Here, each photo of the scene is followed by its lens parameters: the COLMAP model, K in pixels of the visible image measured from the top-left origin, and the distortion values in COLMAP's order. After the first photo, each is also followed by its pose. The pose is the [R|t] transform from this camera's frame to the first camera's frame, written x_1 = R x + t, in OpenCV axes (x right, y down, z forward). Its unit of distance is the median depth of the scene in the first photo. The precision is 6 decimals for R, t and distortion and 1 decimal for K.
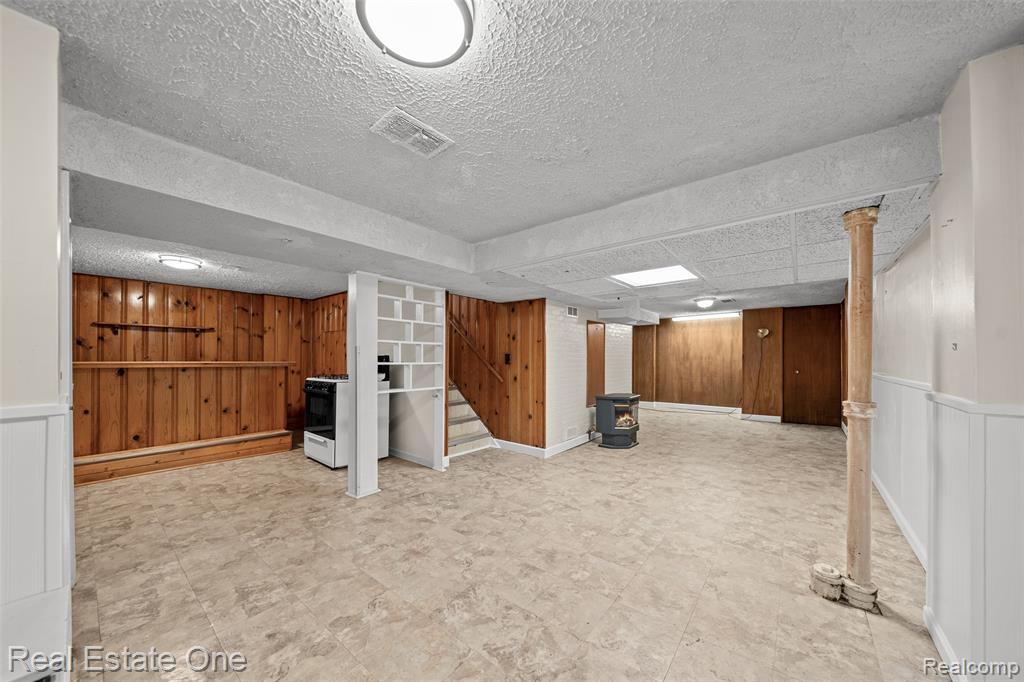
lens RADIAL K [[355.1, 0, 513.9], [0, 355.1, 359.2], [0, 0, 1]] dist [-0.005709, -0.000053]
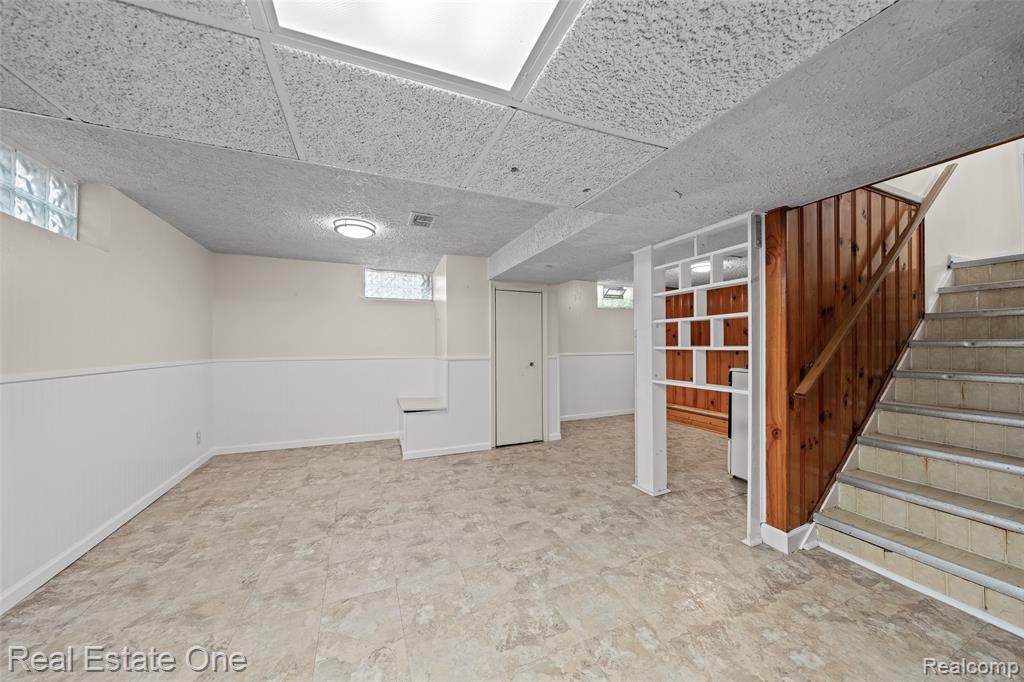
lens RADIAL K [[352.1, 0, 516.2], [0, 352.1, 345.4], [0, 0, 1]] dist [-0.005455, -0.000108]
pose [[-0.458673, -0.001479, -0.888604, 0.426198], [0.002881, 0.999991, -0.003151, 0.005983], [0.888600, -0.004005, -0.458665, 0.874738]]
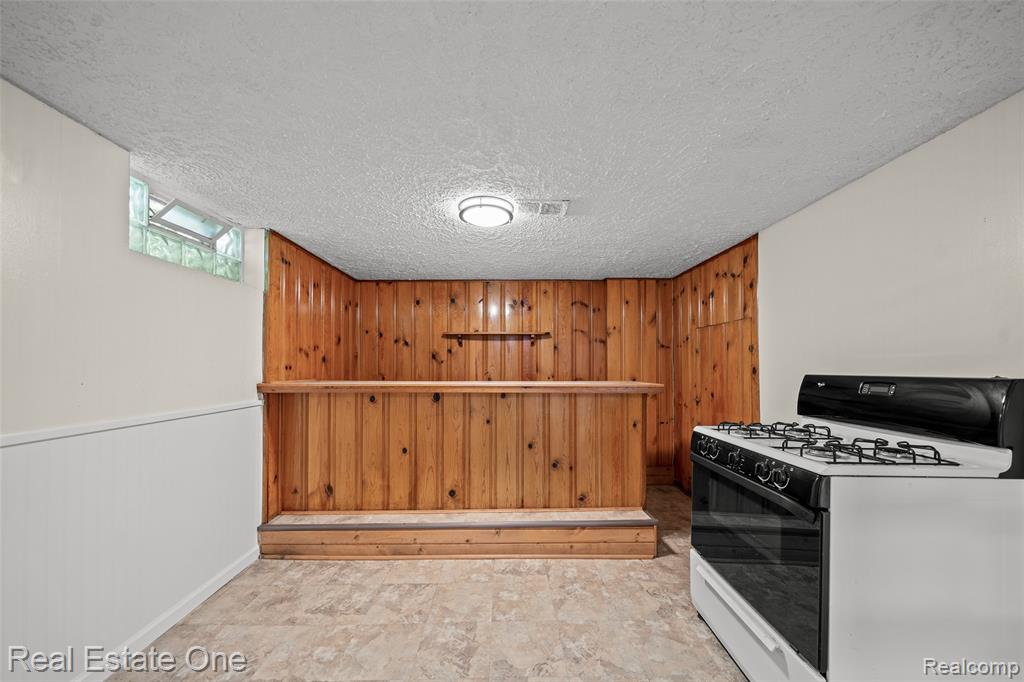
lens RADIAL K [[355.1, 0, 513.9], [0, 355.1, 359.2], [0, 0, 1]] dist [-0.005709, -0.000053]
pose [[0.649567, -0.017214, -0.760109, -0.425202], [0.001523, 0.999771, -0.021340, -0.021516], [0.760303, 0.012704, 0.649445, 0.587501]]
